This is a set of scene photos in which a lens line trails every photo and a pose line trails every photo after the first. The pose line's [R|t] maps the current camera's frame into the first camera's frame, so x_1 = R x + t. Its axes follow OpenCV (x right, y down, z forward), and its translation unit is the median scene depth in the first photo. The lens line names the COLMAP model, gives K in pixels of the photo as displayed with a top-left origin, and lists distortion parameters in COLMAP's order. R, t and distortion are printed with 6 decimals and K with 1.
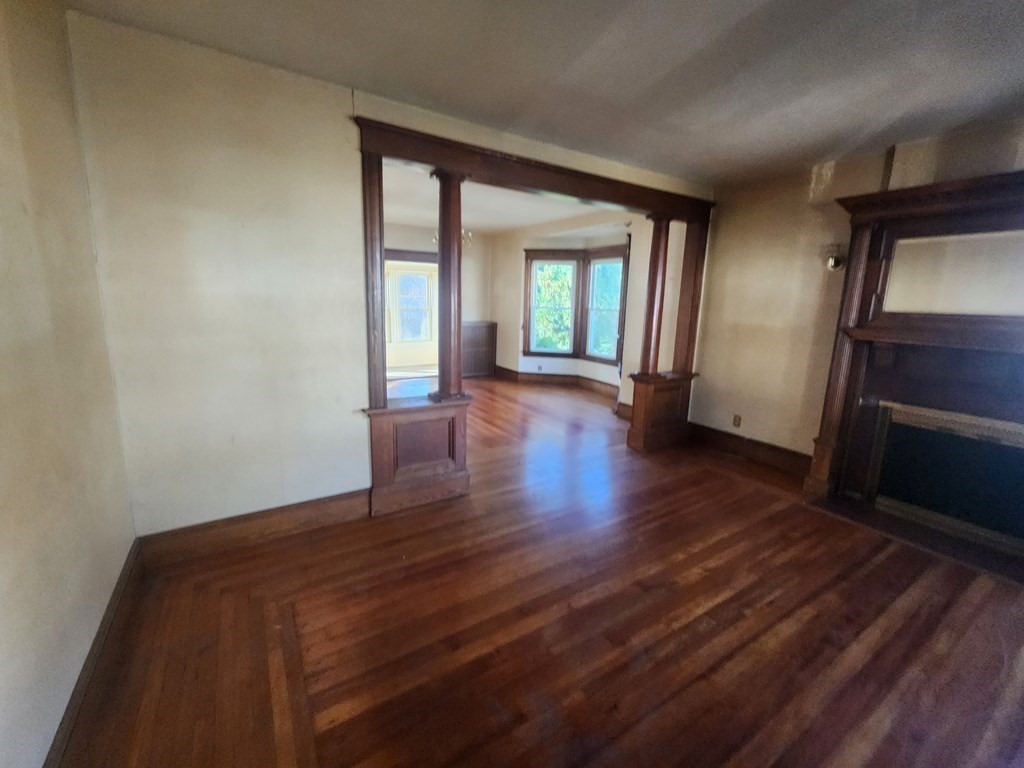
lens RADIAL K [[422.2, 0, 510.2], [0, 422.2, 377.9], [0, 0, 1]] dist [-0.000869, -0.000508]
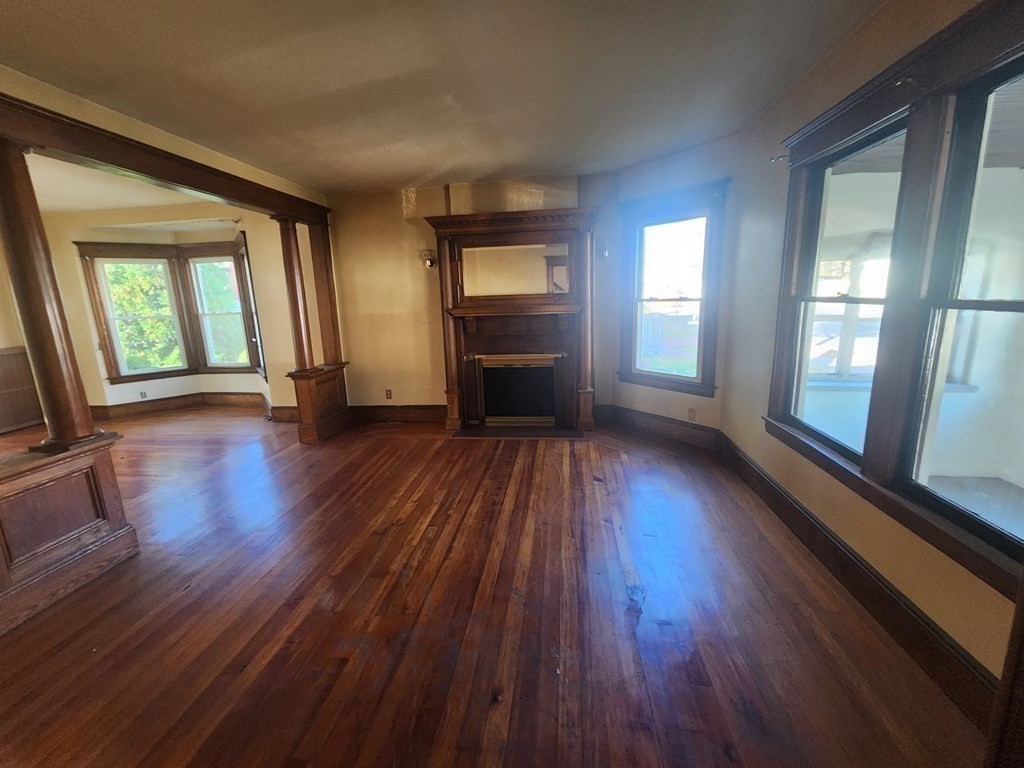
lens RADIAL K [[413.7, 0, 505.7], [0, 413.7, 380.8], [0, 0, 1]] dist [-0.000913, -0.000092]
pose [[0.645500, -0.206433, 0.735333, -0.155674], [0.194984, 0.975418, 0.102669, 0.012160], [-0.738452, 0.077106, 0.669884, -0.062536]]
